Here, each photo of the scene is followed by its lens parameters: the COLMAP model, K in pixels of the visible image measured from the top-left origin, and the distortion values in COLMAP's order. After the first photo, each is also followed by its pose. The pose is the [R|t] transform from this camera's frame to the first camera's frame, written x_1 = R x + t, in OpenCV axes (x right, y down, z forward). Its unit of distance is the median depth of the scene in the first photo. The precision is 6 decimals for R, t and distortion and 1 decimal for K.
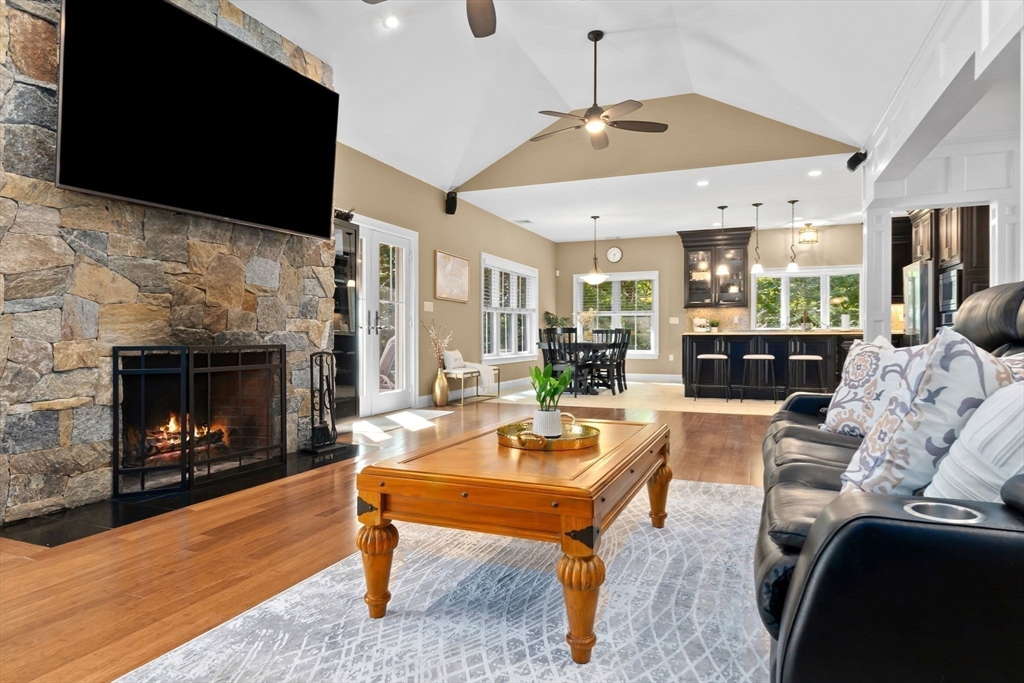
lens RADIAL K [[580.6, 0, 507.1], [0, 580.6, 339.7], [0, 0, 1]] dist [-0.003520, -0.000234]
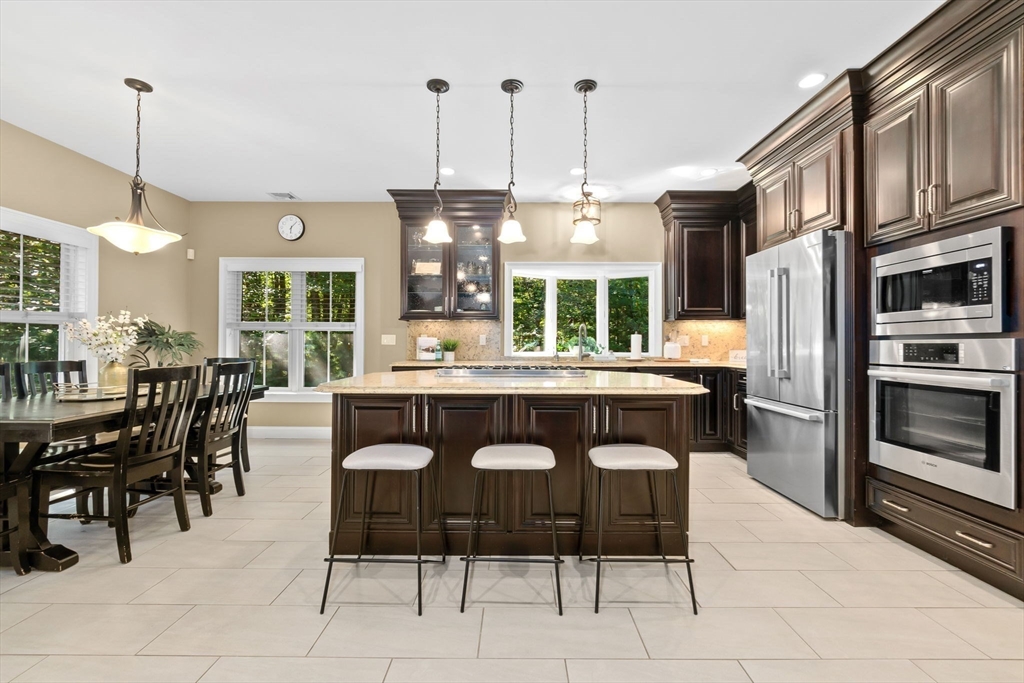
lens RADIAL K [[449.0, 0, 517.7], [0, 449.0, 340.0], [0, 0, 1]] dist [-0.003445, -0.000049]
pose [[0.914861, 0.007477, 0.403699, 0.233572], [-0.001266, 0.999877, -0.015650, -0.027085], [-0.403766, 0.013806, 0.914758, 0.539614]]
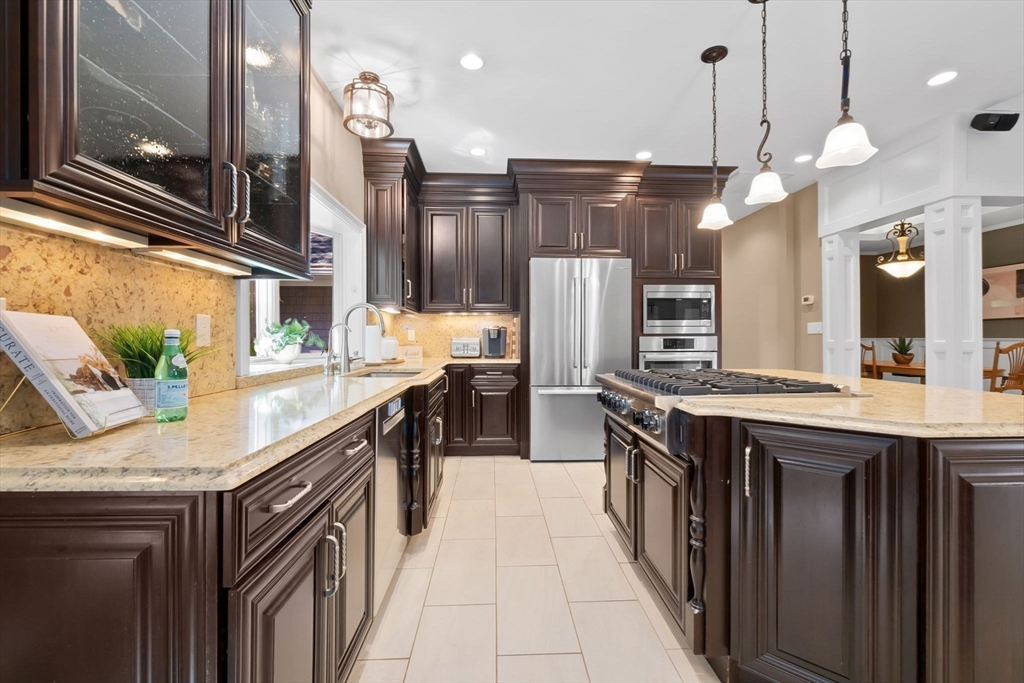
lens RADIAL K [[449.0, 0, 517.7], [0, 449.0, 340.0], [0, 0, 1]] dist [-0.003445, -0.000049]
pose [[-0.450080, 0.000505, 0.892988, 0.209064], [0.009124, 0.999950, 0.004033, -0.030804], [-0.892942, 0.009963, -0.450062, 0.977395]]
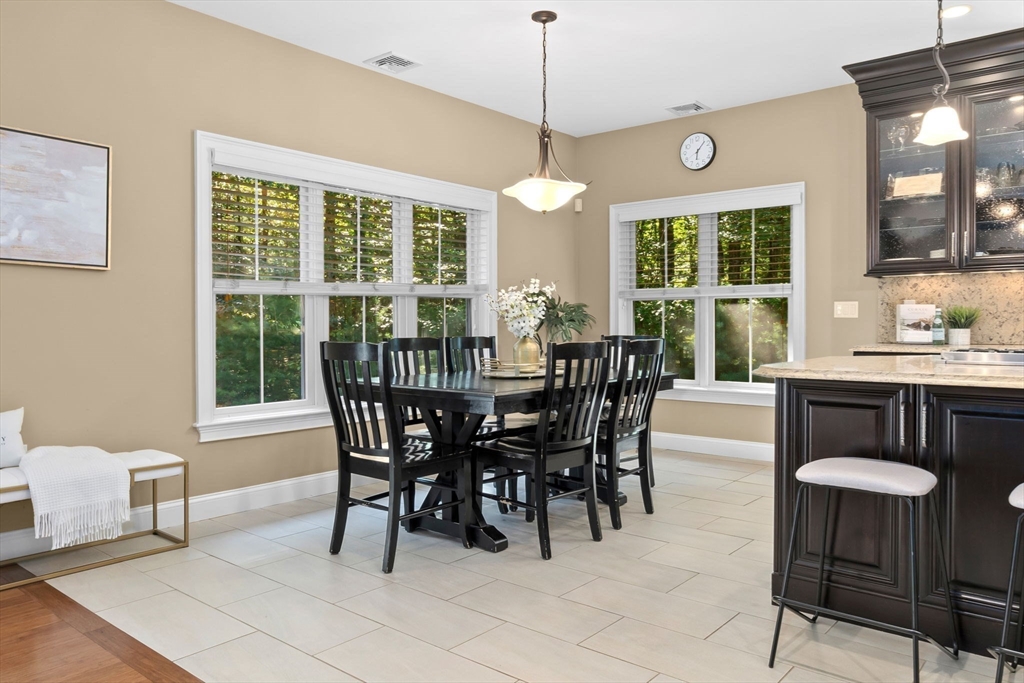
lens RADIAL K [[738.0, 0, 512.3], [0, 738.0, 331.1], [0, 0, 1]] dist [-0.005461, 0.005542]
pose [[0.961897, -0.000993, -0.273409, 0.221748], [0.002452, 0.999985, 0.004995, -0.023230], [0.273400, -0.005475, 0.961885, 0.504805]]
